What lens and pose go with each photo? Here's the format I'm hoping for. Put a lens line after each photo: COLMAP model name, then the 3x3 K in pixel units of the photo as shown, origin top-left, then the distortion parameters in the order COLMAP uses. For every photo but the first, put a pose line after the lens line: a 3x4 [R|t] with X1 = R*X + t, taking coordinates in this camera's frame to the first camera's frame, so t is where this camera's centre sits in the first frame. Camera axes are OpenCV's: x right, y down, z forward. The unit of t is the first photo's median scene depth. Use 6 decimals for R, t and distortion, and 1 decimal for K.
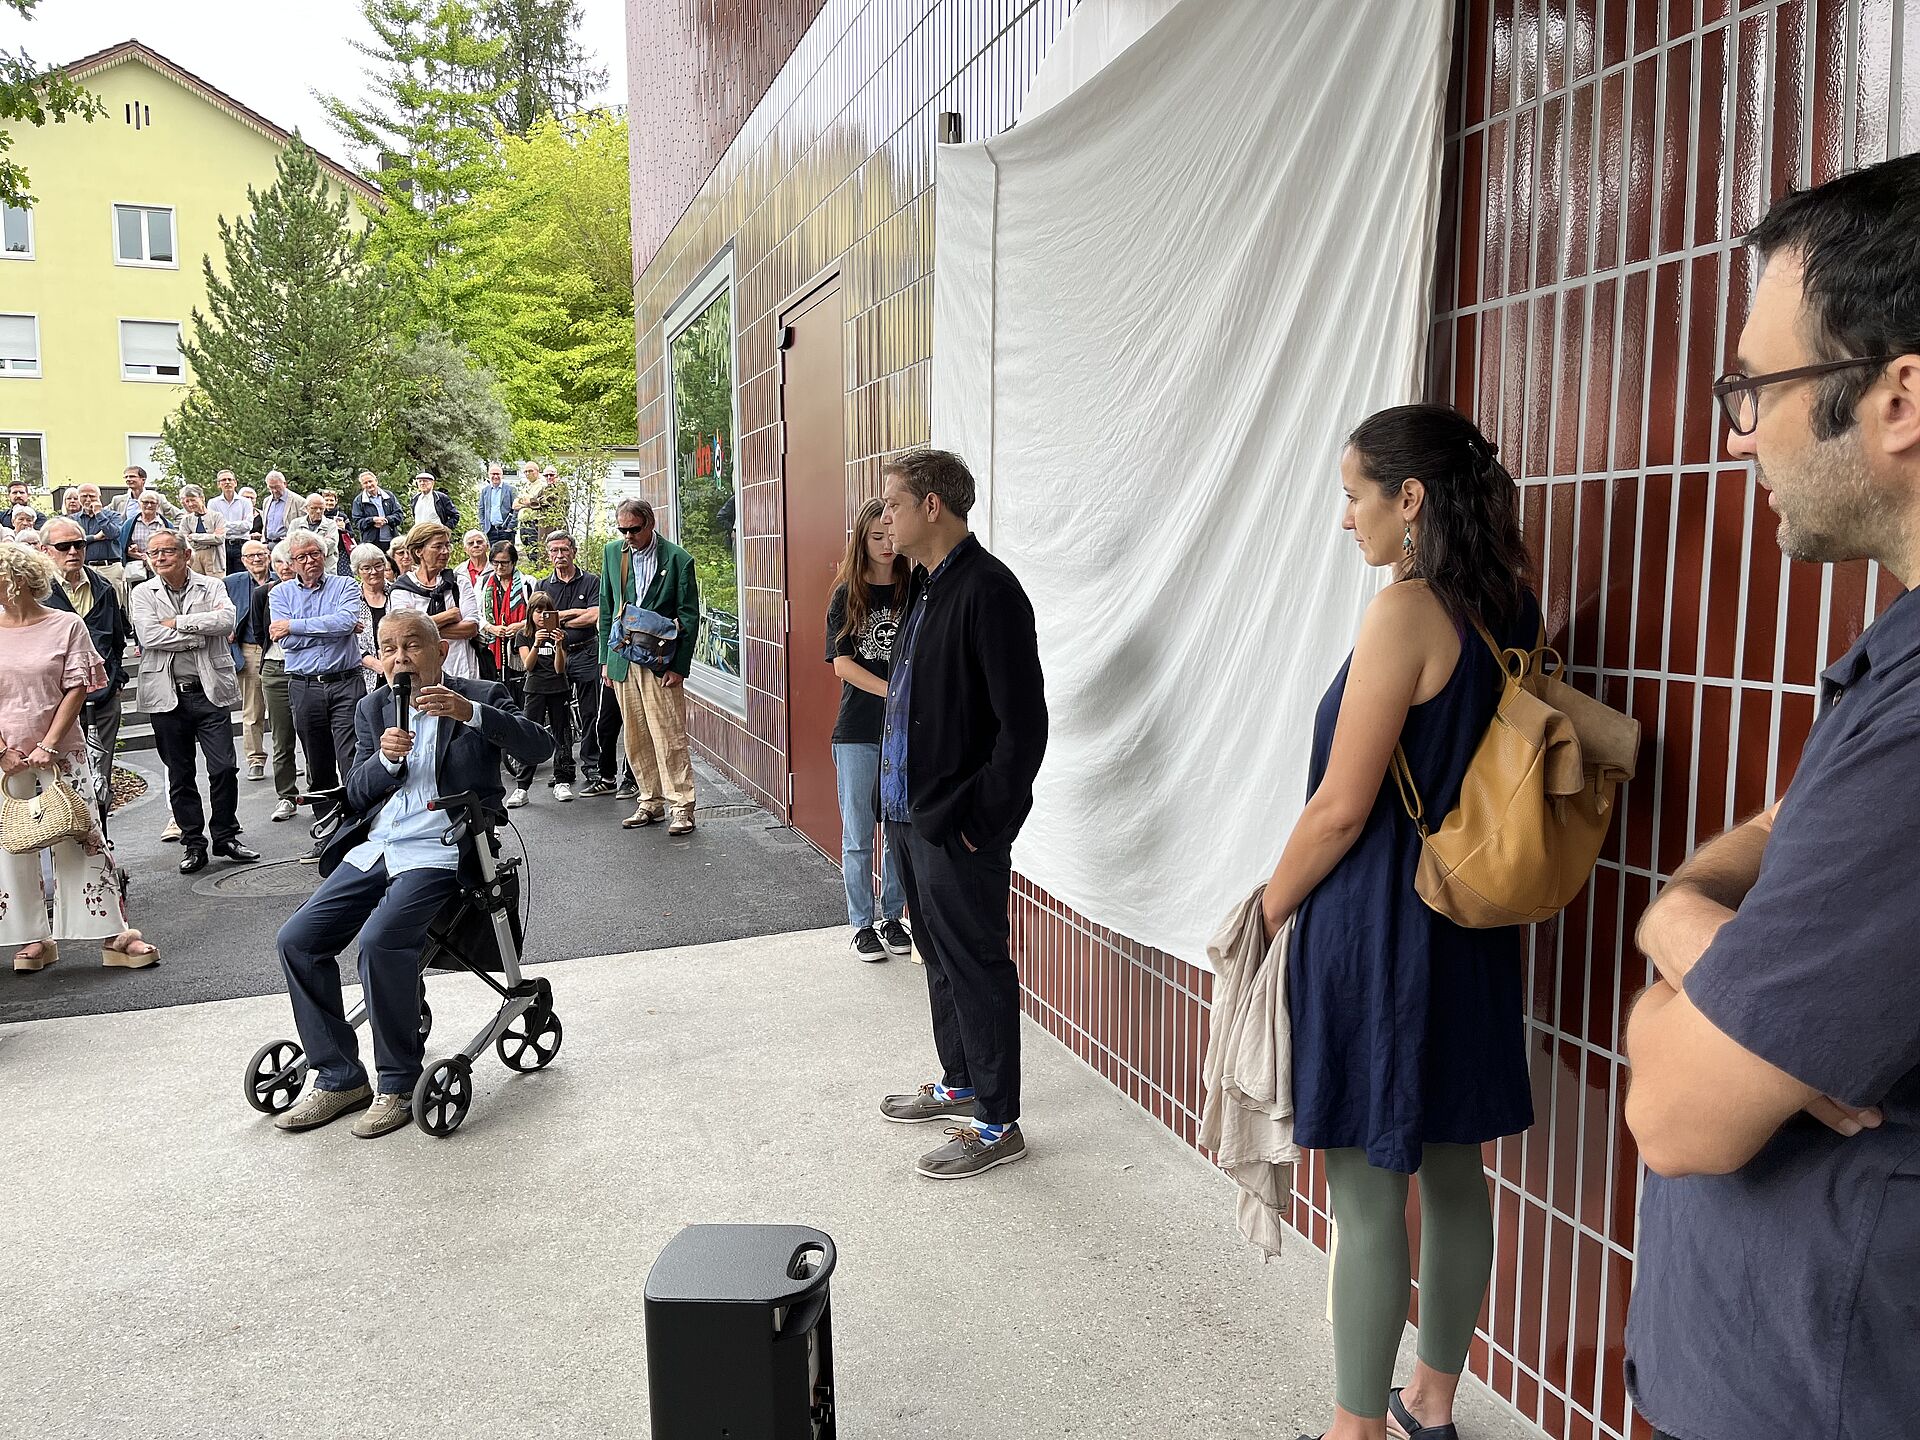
lens RADIAL K [[1451.3, 0, 955.2], [0, 1451.3, 716.9], [0, 0, 1]] dist [0.059675, -0.062869]
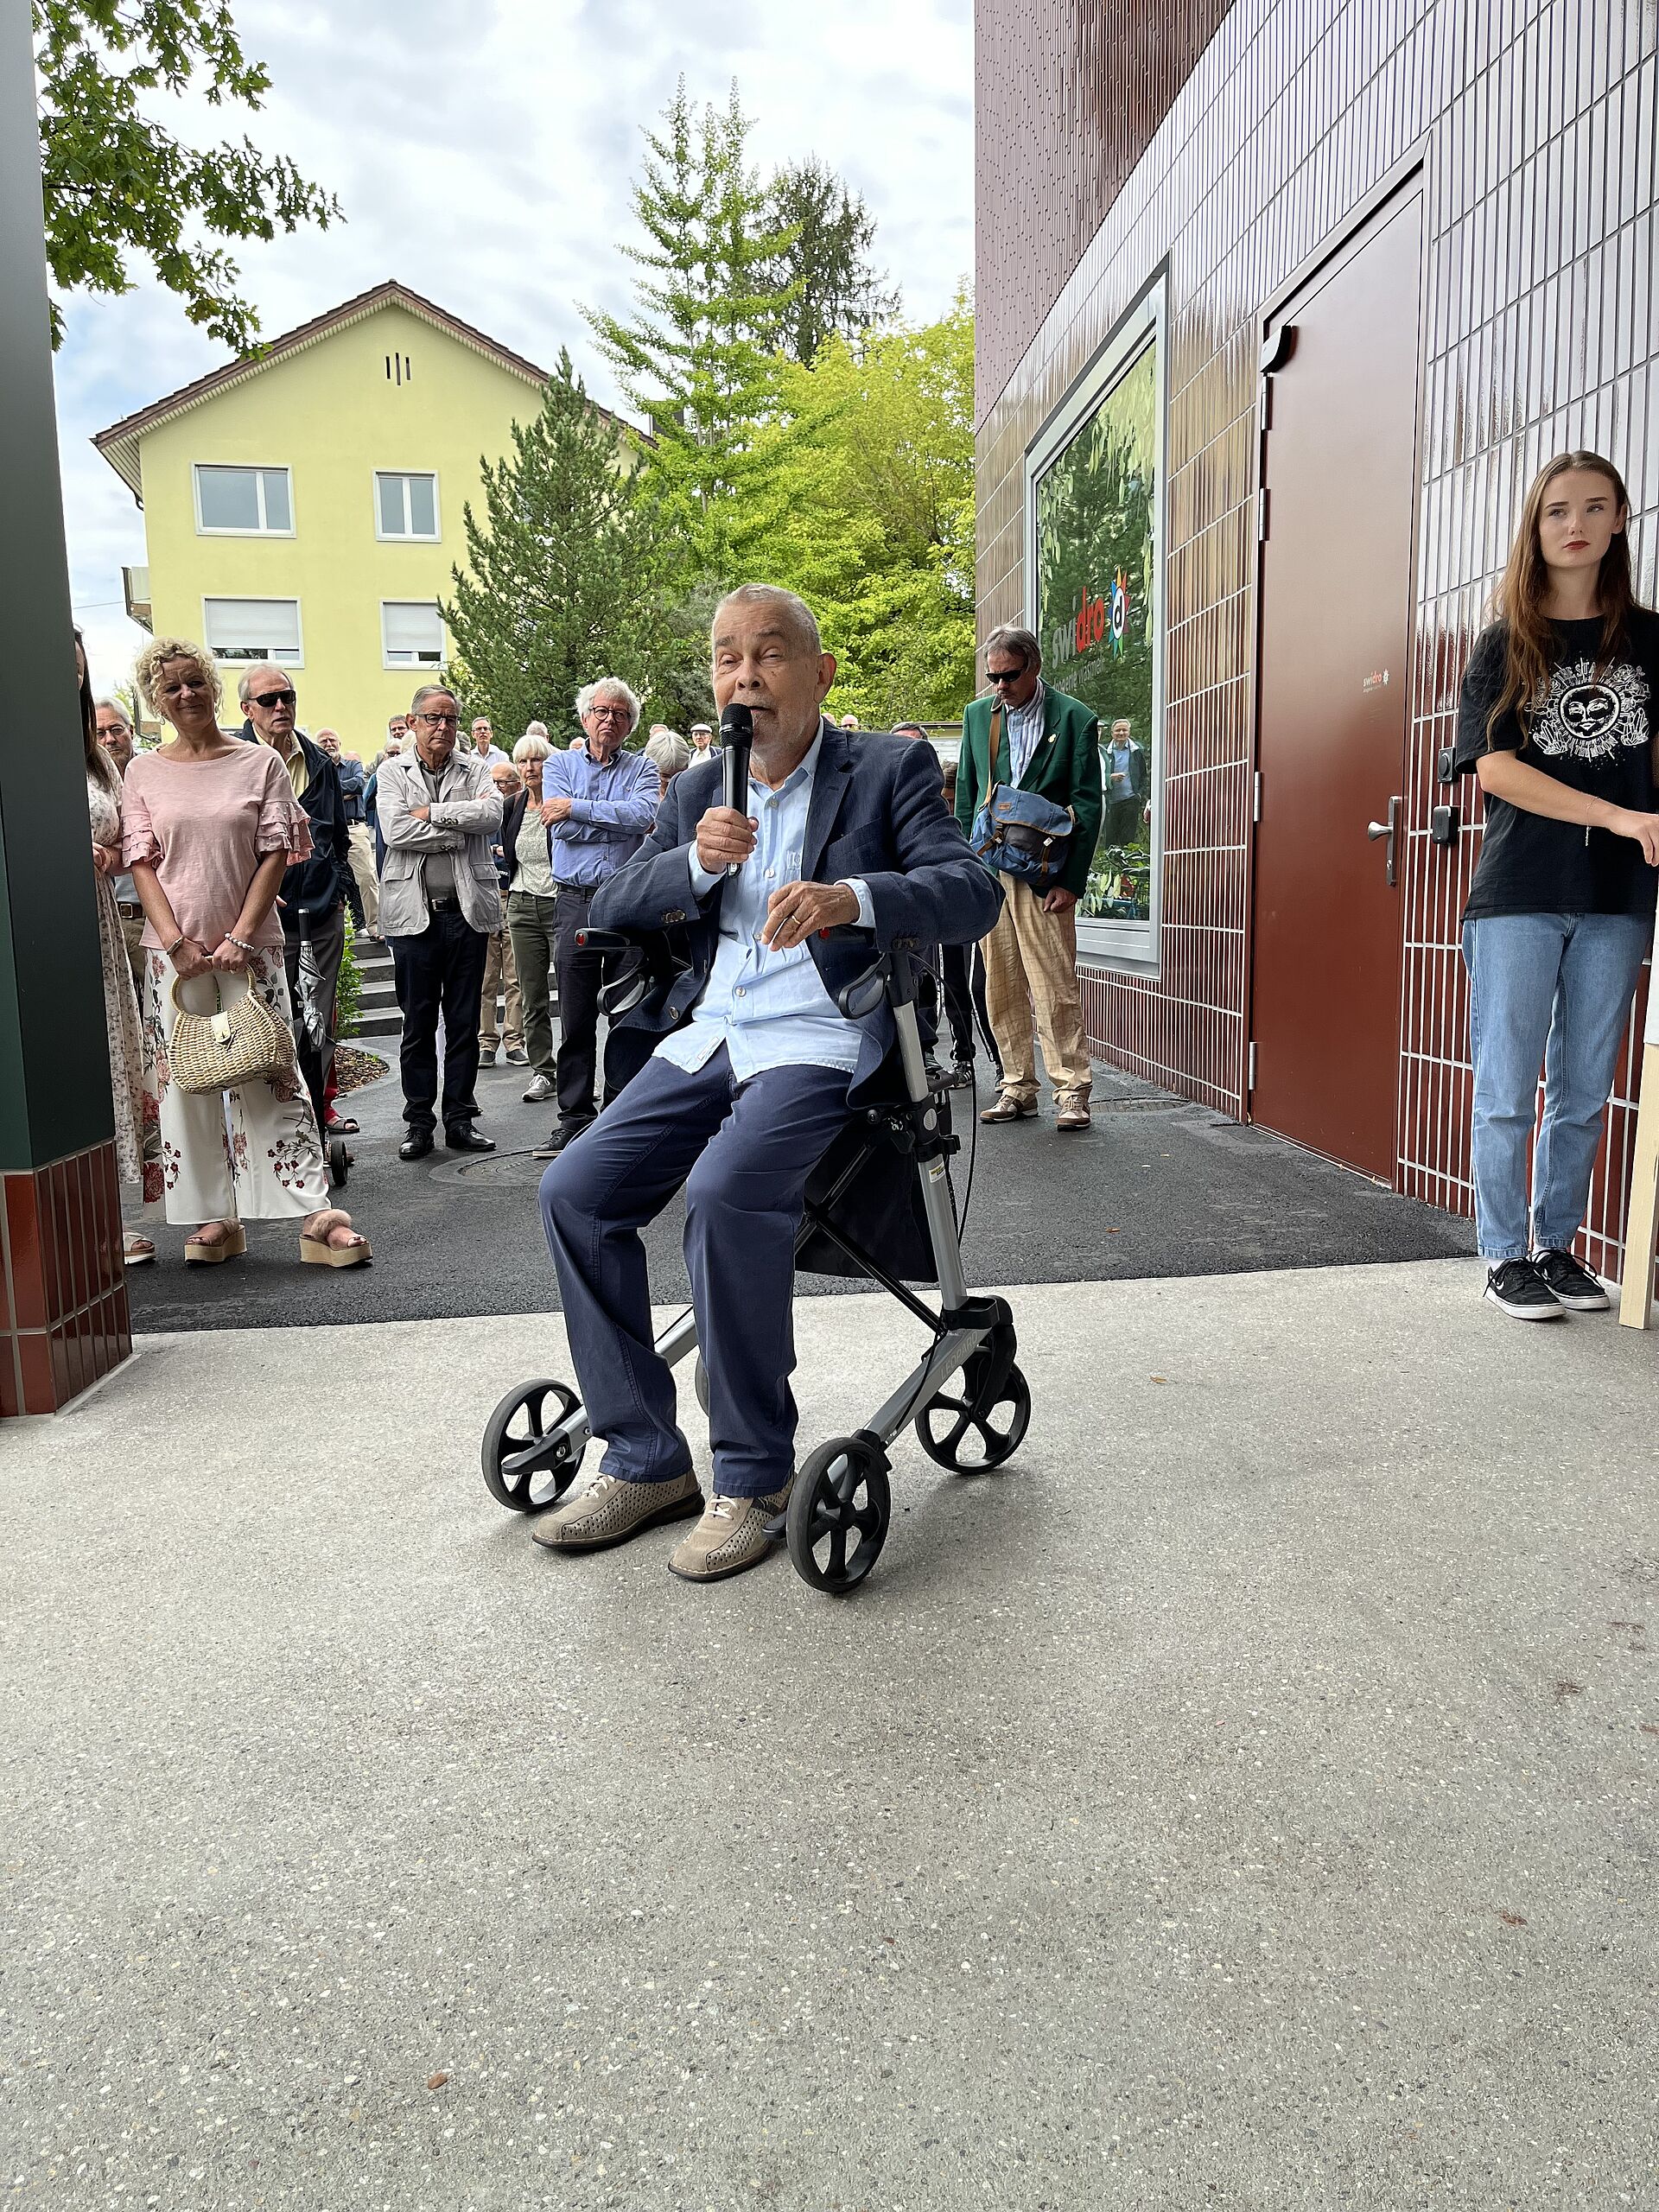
lens RADIAL K [[1672.0, 0, 834.7], [0, 1672.0, 1113.6], [0, 0, 1]] dist [0.059675, -0.062869]
pose [[0.967301, 0.024195, -0.252473, -0.153211], [-0.017522, 0.999436, 0.028647, 0.077866], [0.253024, -0.023287, 0.967180, 0.327165]]
